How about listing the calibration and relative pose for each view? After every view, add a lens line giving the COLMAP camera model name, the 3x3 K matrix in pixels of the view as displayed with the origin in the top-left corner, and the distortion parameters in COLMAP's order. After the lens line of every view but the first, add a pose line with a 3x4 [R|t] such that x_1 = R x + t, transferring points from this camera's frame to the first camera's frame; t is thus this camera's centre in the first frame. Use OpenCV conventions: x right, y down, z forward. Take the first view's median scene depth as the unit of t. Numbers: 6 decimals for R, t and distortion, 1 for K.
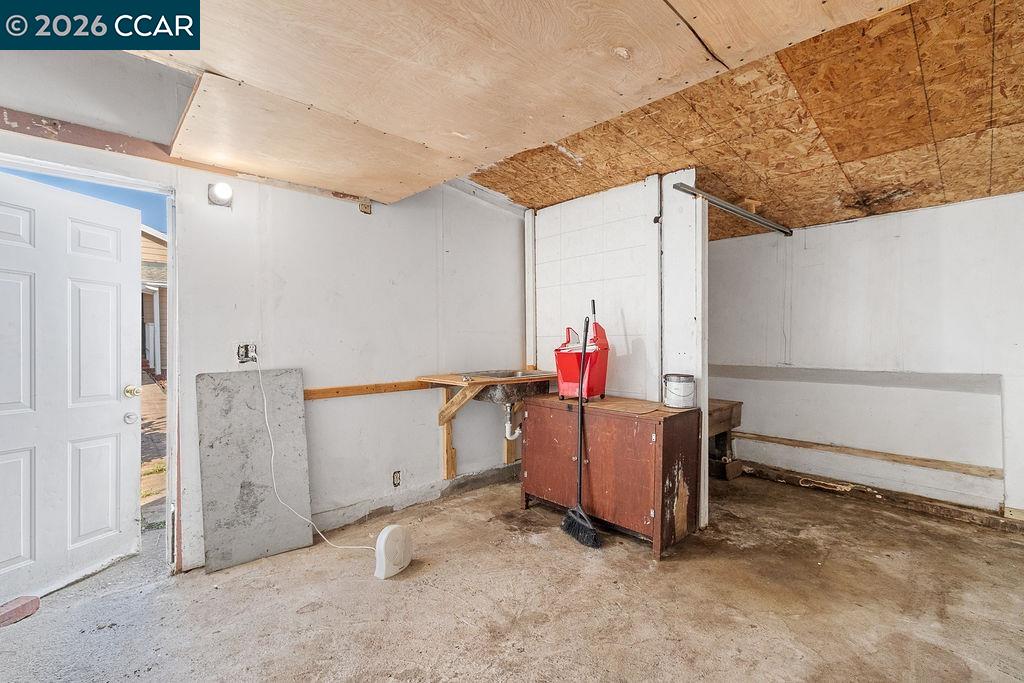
lens RADIAL K [[408.2, 0, 512.9], [0, 408.2, 346.2], [0, 0, 1]] dist [0.000272, -0.000014]
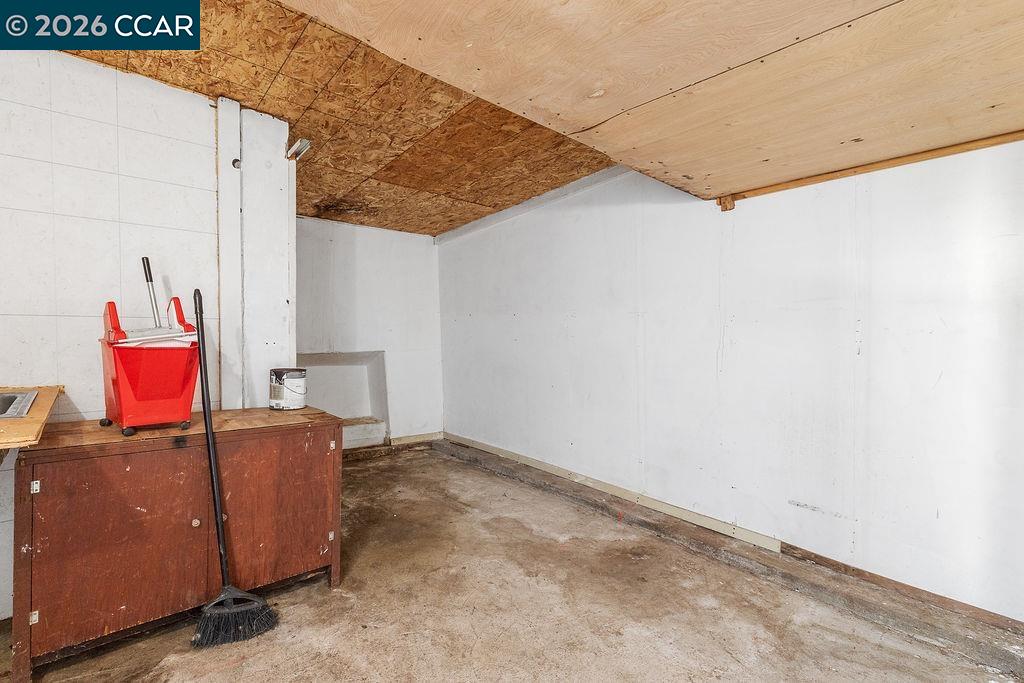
lens RADIAL K [[445.0, 0, 512.9], [0, 445.0, 337.2], [0, 0, 1]] dist [-0.002509, 0.001816]
pose [[0.109111, -0.016147, 0.993898, -0.491649], [-0.002449, 0.999861, 0.016513, -0.012151], [-0.994027, -0.004236, 0.109057, 0.510206]]
